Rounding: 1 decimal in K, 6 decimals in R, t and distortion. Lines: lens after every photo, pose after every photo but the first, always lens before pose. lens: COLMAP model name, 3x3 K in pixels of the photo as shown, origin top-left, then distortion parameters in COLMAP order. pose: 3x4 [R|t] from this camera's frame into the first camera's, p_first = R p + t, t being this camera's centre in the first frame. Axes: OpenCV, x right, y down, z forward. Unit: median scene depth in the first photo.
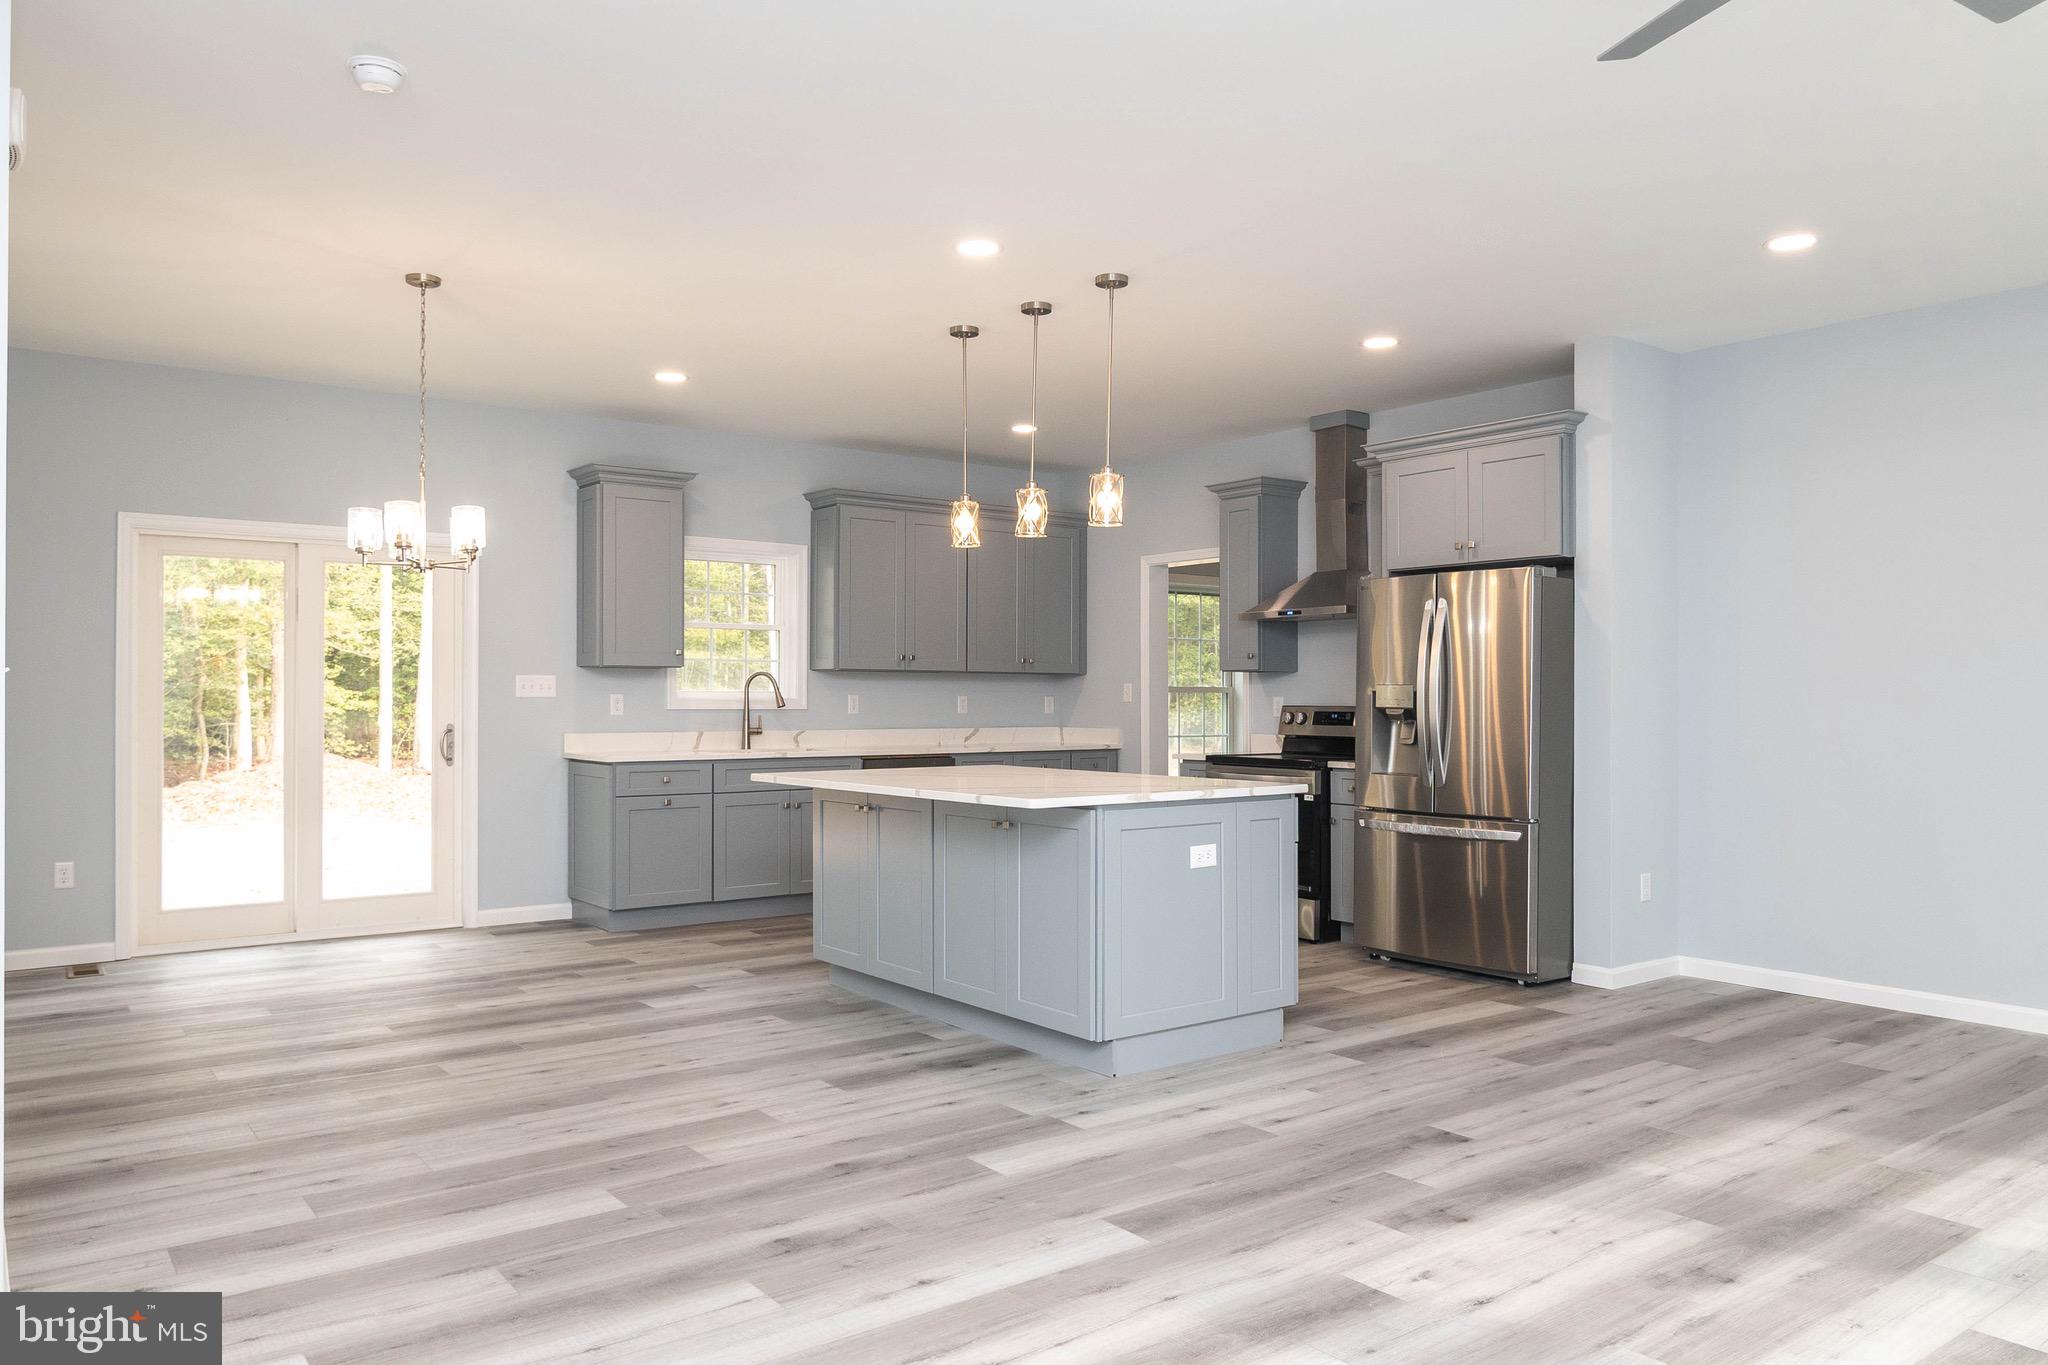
lens RADIAL K [[1432.2, 0, 967.0], [0, 1432.2, 689.5], [0, 0, 1]] dist [0.003048, -0.014962]
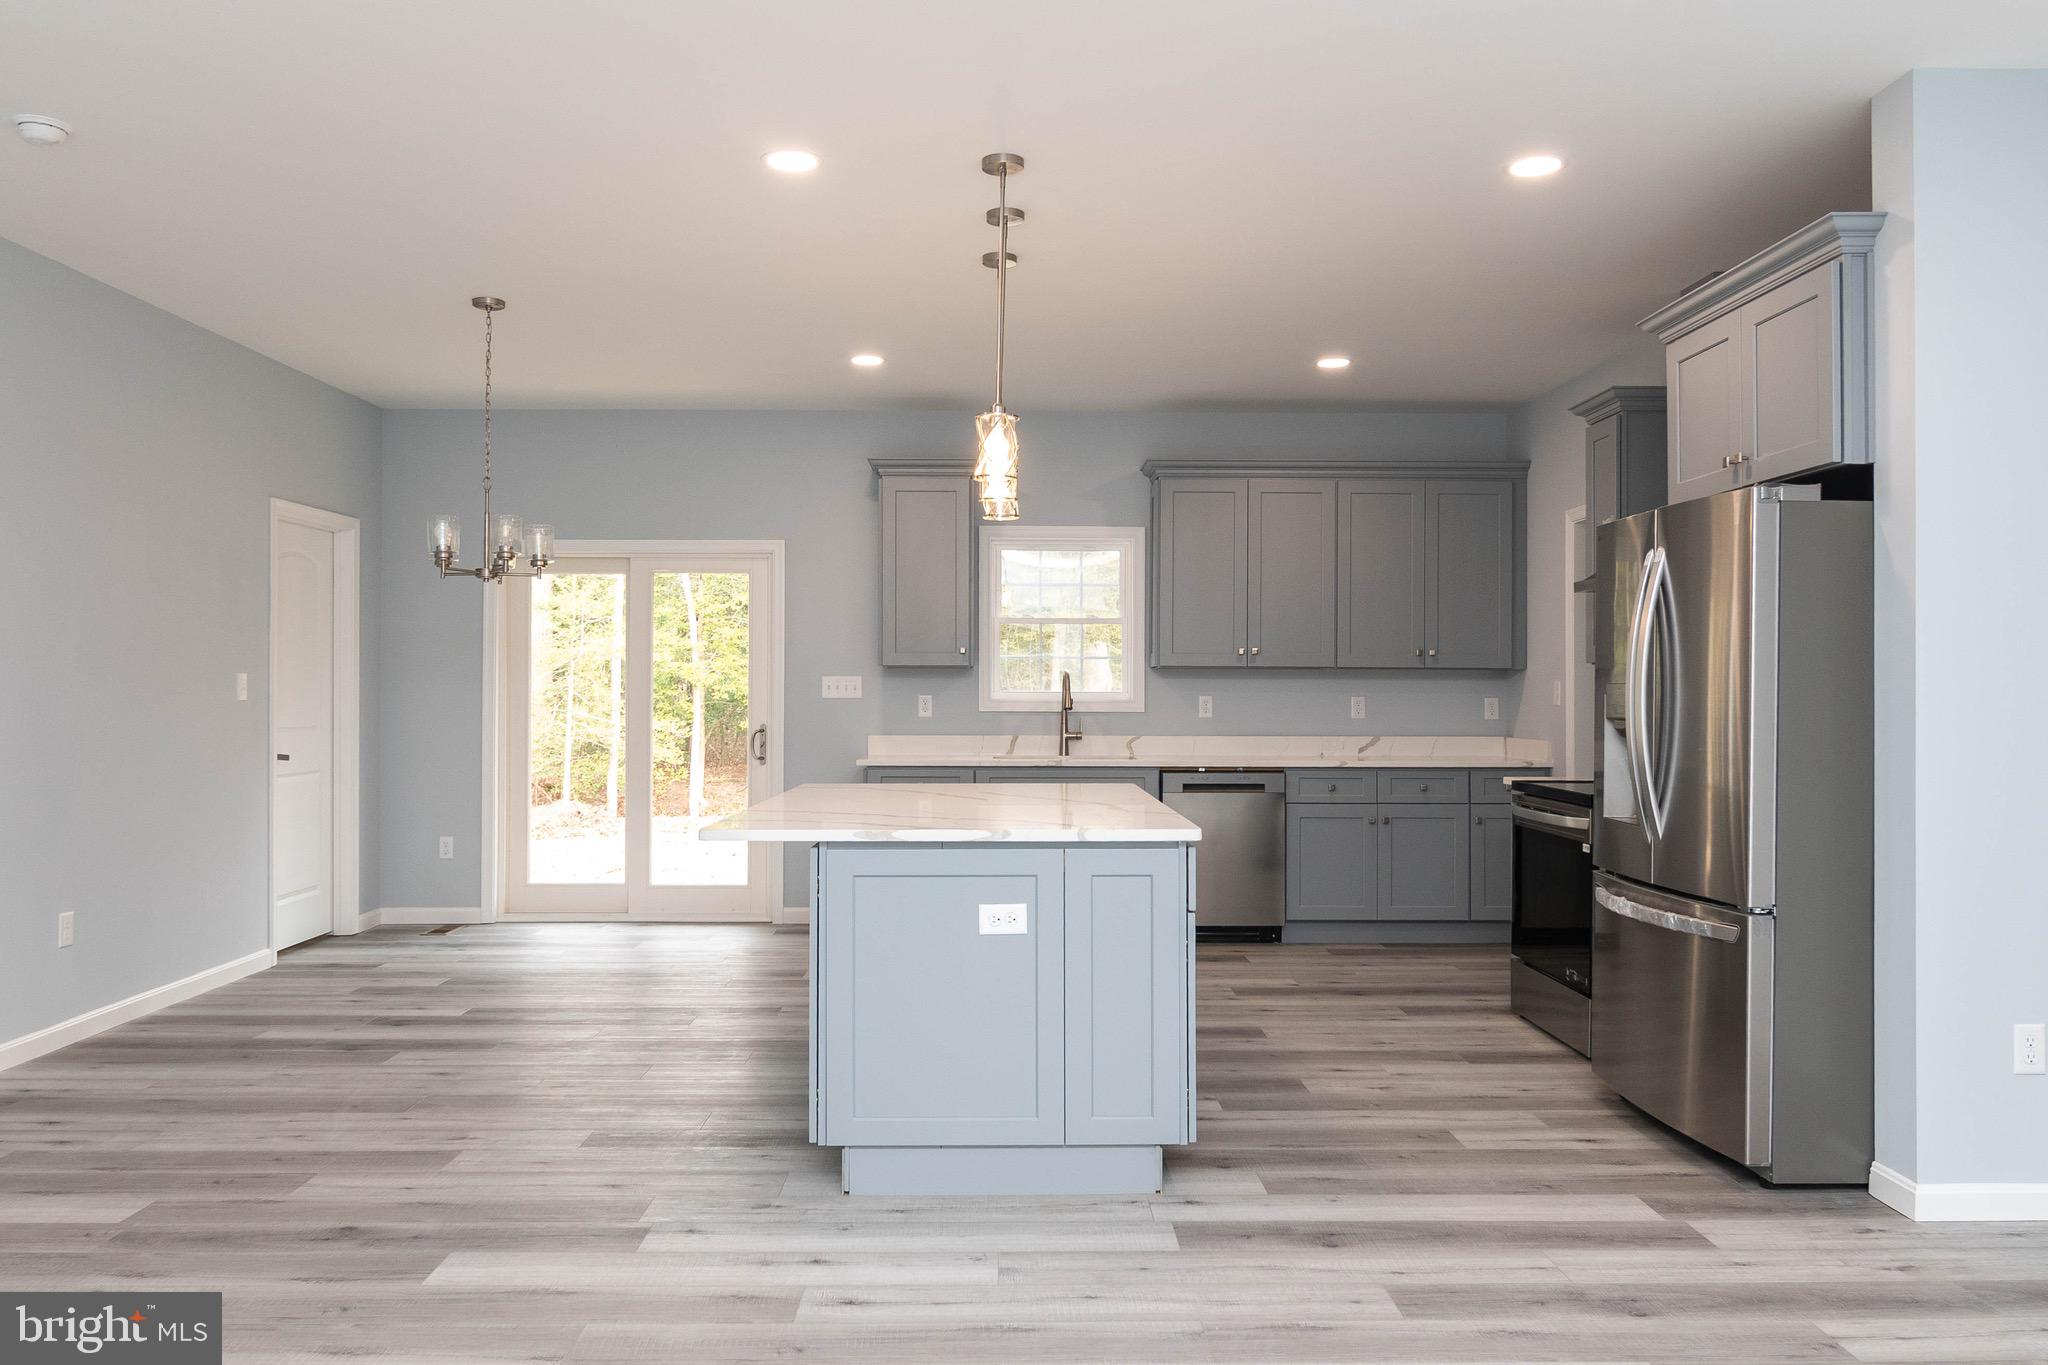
lens RADIAL K [[1432.2, 0, 979.8], [0, 1432.2, 692.6], [0, 0, 1]] dist [0.003048, -0.014962]
pose [[0.811926, -0.000555, -0.583761, 0.502495], [0.002768, 0.999992, 0.002899, -0.002175], [0.583754, -0.003969, 0.811921, 0.339813]]
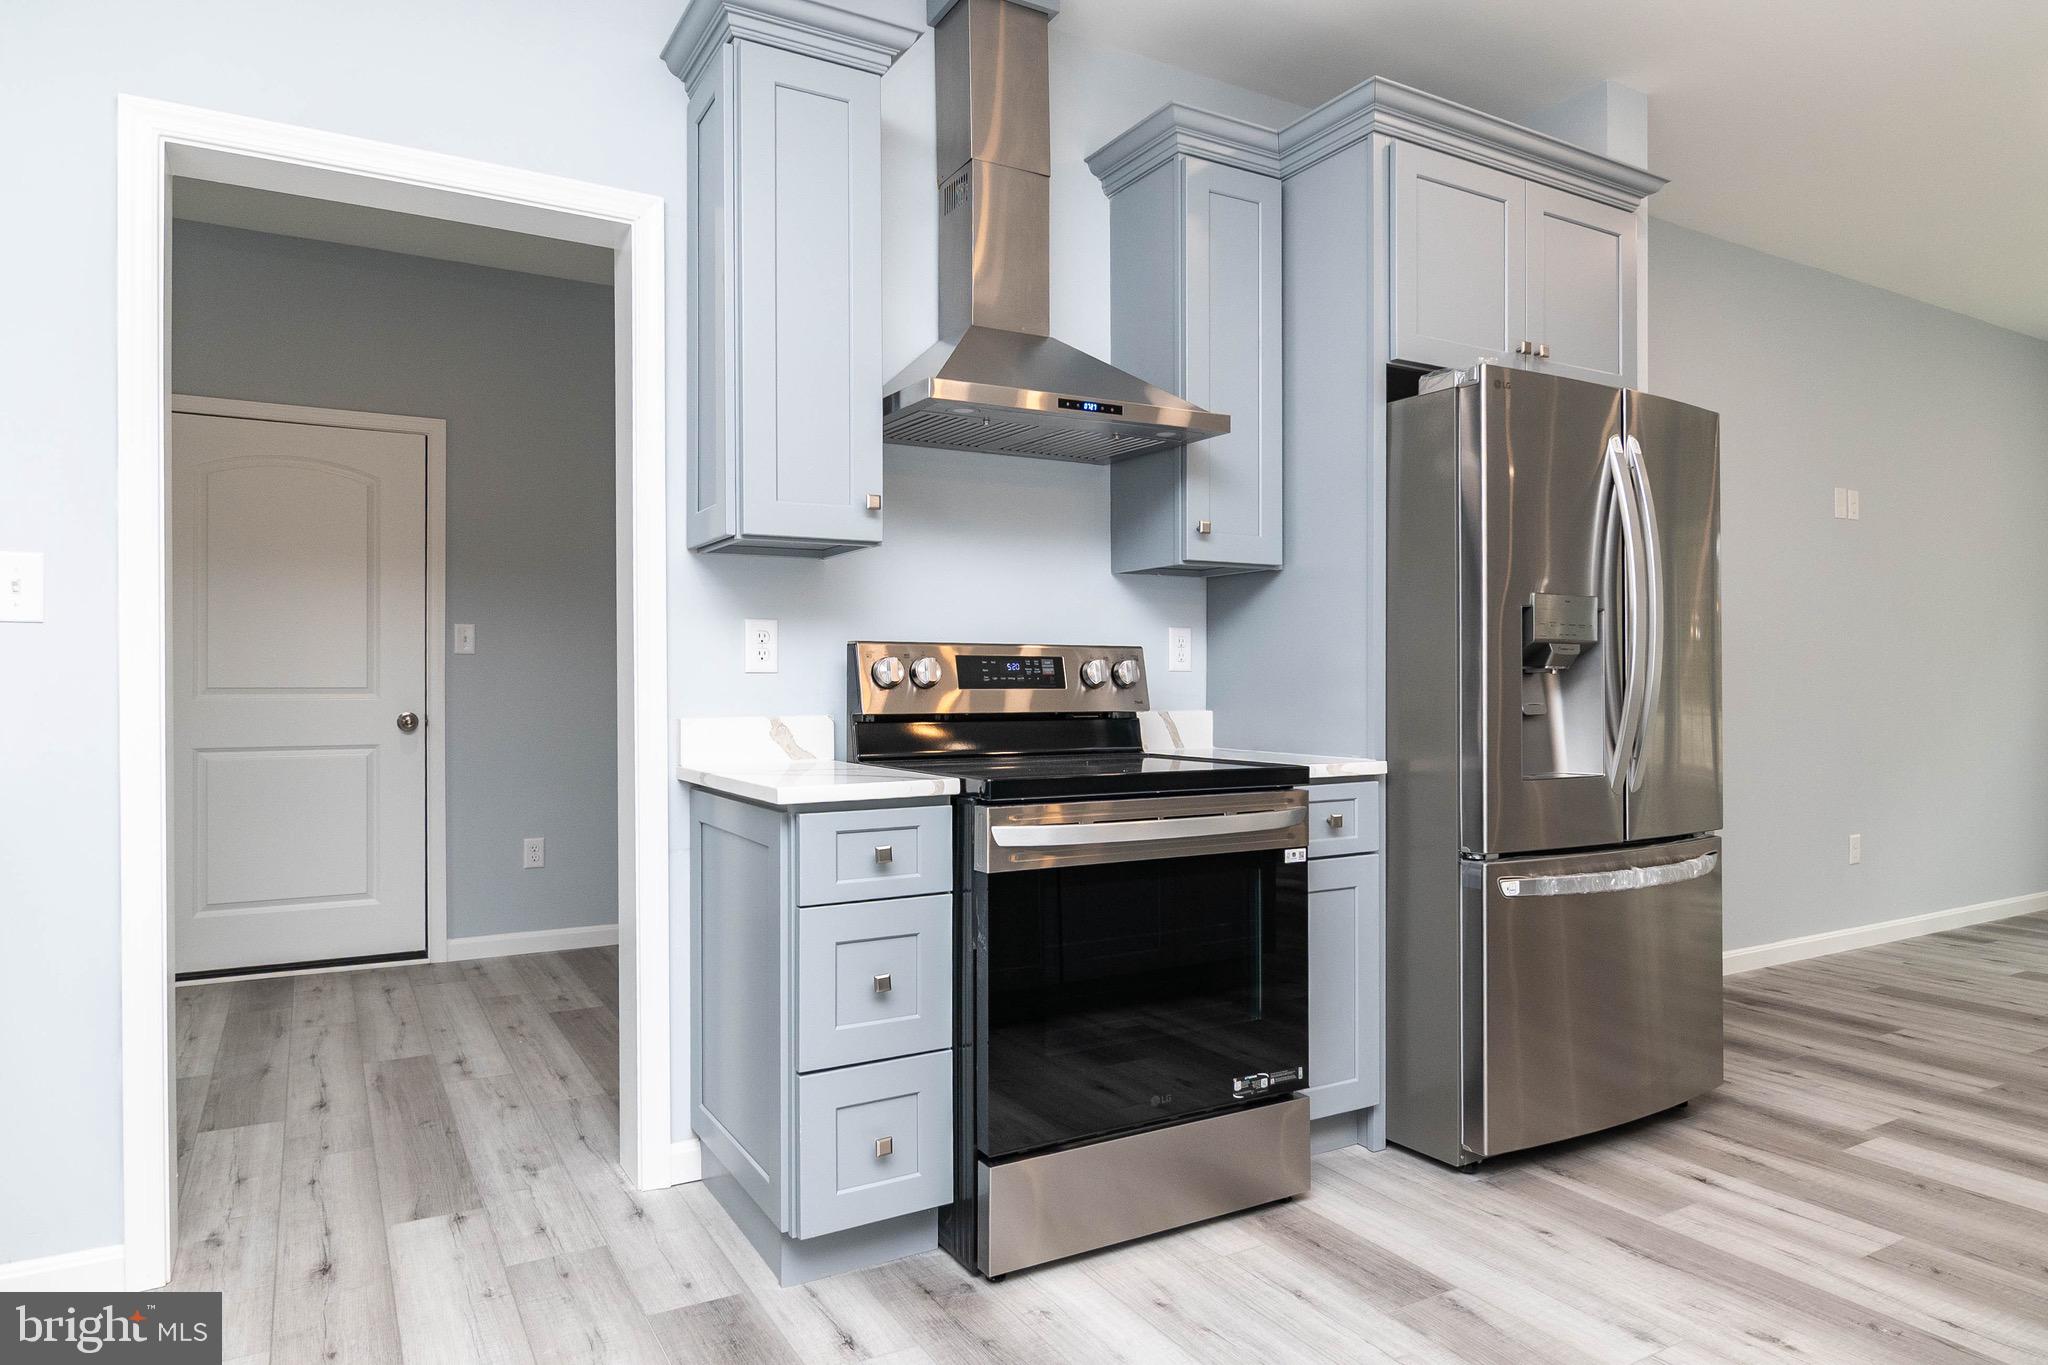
lens RADIAL K [[1233.9, 0, 1043.1], [0, 1233.9, 682.1], [0, 0, 1]] dist [-0.010908, 0.010745]
pose [[0.072767, 0.000785, 0.997349, -0.160312], [-0.006760, 0.999977, -0.000294, 0.031900], [-0.997326, -0.006721, 0.072771, 1.312735]]
